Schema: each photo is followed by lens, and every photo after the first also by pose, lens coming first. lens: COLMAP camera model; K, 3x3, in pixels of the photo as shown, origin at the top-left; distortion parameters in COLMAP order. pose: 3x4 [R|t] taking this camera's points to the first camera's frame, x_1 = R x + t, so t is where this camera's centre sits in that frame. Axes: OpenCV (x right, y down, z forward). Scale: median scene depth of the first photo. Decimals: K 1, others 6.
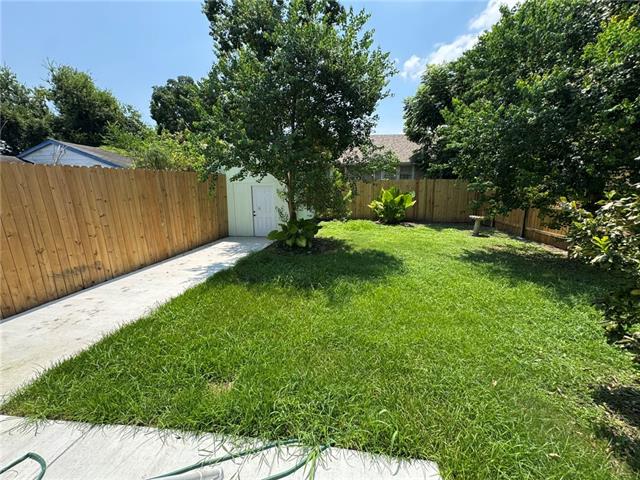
lens RADIAL K [[253.3, 0, 321.1], [0, 253.3, 242.0], [0, 0, 1]] dist [-0.000343, -0.000506]
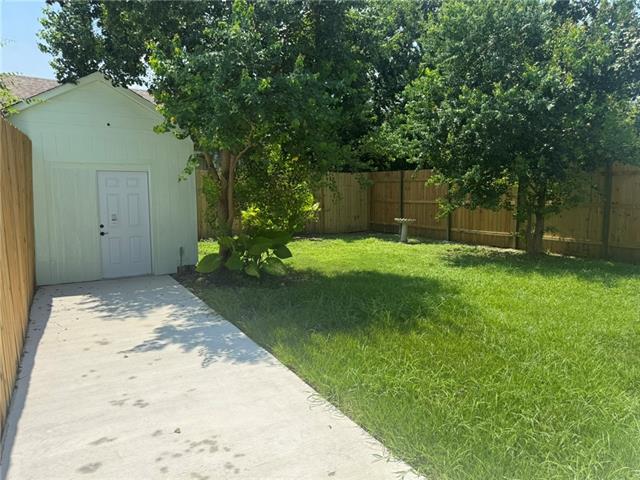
lens RADIAL K [[451.1, 0, 319.9], [0, 451.1, 239.5], [0, 0, 1]] dist [0.005368, -0.011861]
pose [[0.782158, -0.070018, 0.619134, -0.744266], [0.132744, 0.989579, -0.055786, 0.007637], [-0.608776, 0.125820, 0.783301, 0.173109]]
